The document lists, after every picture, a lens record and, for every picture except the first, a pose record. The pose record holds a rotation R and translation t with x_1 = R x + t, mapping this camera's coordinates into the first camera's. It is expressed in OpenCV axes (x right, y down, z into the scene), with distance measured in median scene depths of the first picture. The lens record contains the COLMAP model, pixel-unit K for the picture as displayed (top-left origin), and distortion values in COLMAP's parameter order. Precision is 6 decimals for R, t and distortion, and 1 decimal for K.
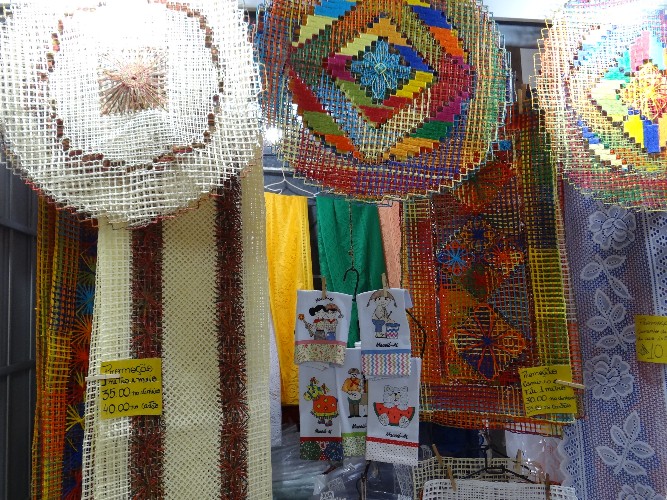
lens RADIAL K [[520.9, 0, 331.0], [0, 520.9, 251.5], [0, 0, 1]] dist [-0.013001, -0.001960]
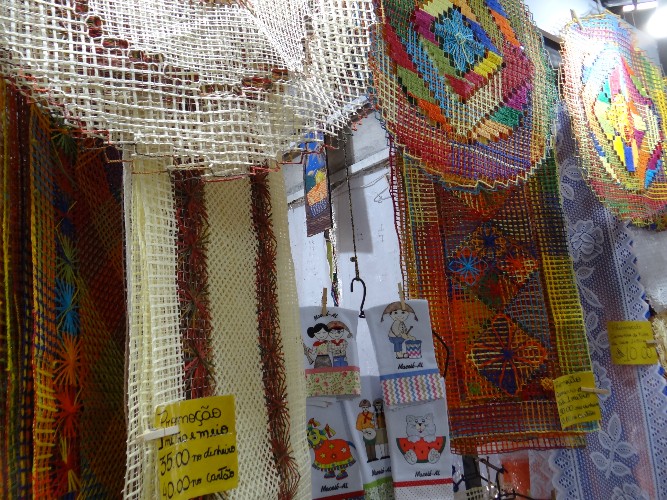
lens RADIAL K [[520.9, 0, 331.0], [0, 520.9, 251.5], [0, 0, 1]] dist [-0.013001, -0.001960]
pose [[0.882307, 0.040912, 0.468893, -0.438901], [0.005448, 0.995261, -0.097089, 0.080615], [-0.470643, 0.088217, 0.877903, 0.321516]]
